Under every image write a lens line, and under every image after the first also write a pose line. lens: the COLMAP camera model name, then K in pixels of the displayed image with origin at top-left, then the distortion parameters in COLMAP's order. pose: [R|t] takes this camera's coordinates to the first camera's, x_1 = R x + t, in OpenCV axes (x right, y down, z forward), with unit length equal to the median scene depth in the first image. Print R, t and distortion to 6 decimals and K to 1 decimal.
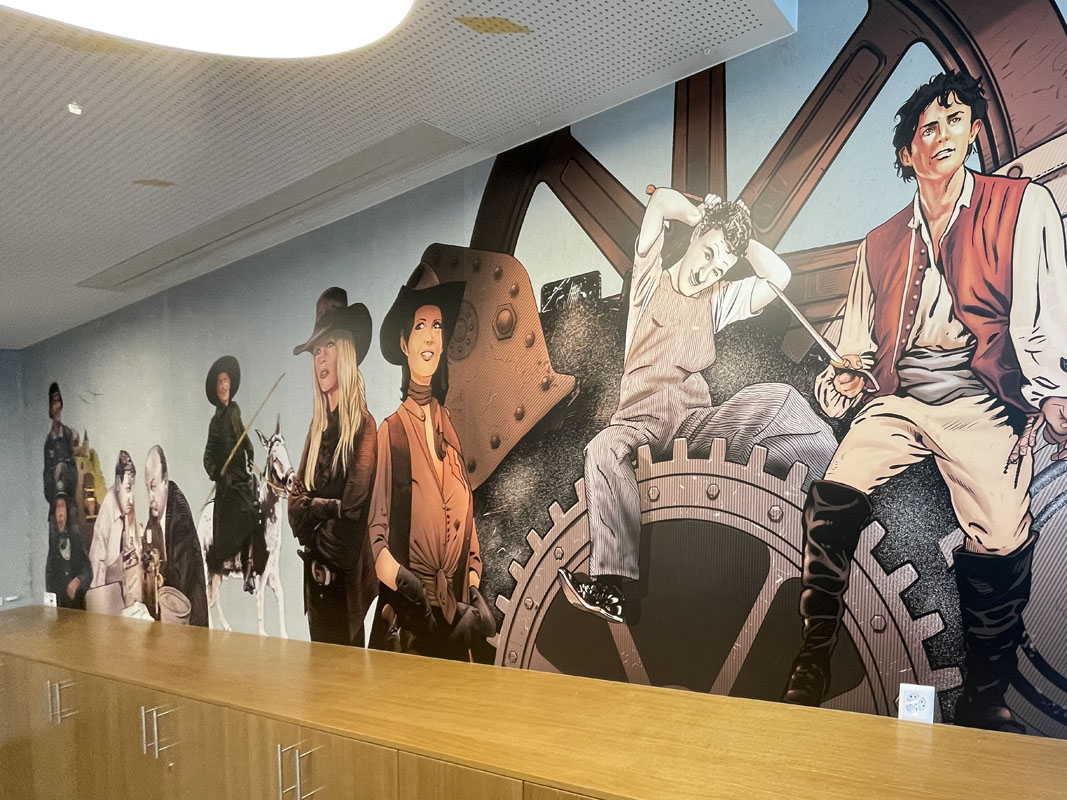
lens RADIAL K [[428.4, 0, 532.9], [0, 428.4, 400.0], [0, 0, 1]] dist [-0.001982, 0.000015]
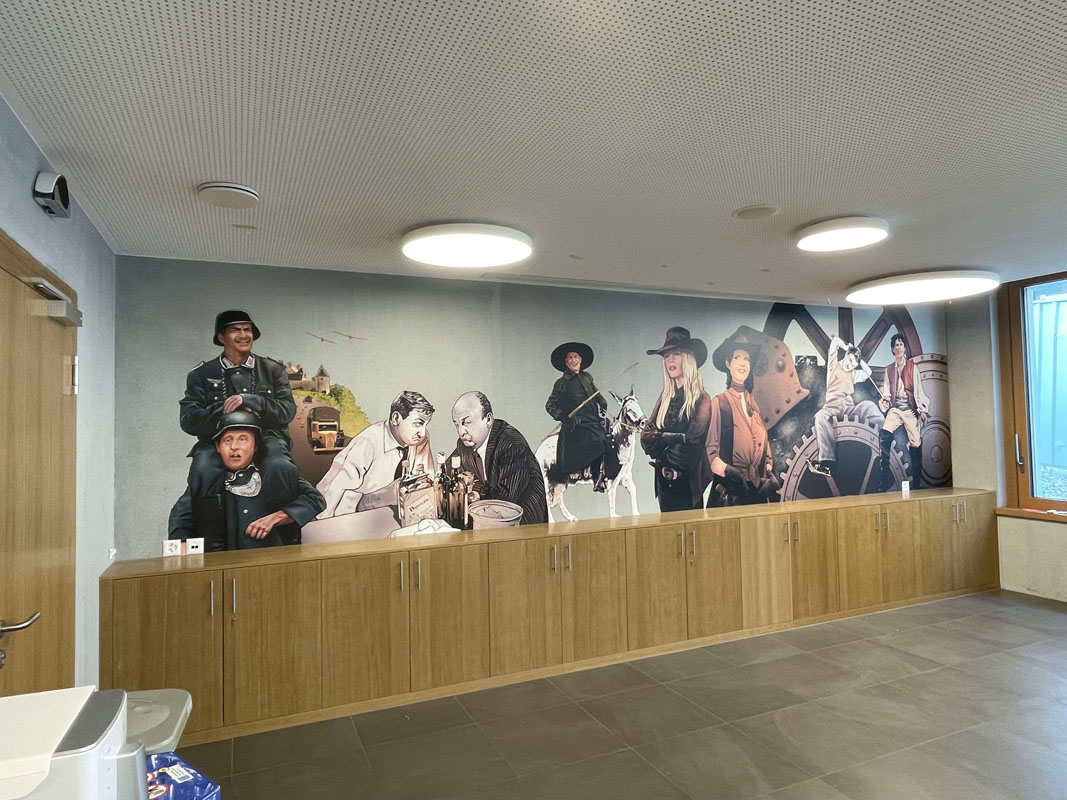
lens RADIAL K [[656.4, 0, 533.2], [0, 656.4, 401.1], [0, 0, 1]] dist [0.005909, 0.000204]
pose [[0.926273, -0.033653, -0.375348, 0.029428], [0.105894, 0.979118, 0.173537, -0.742750], [0.361670, -0.200490, 0.910494, -2.856047]]
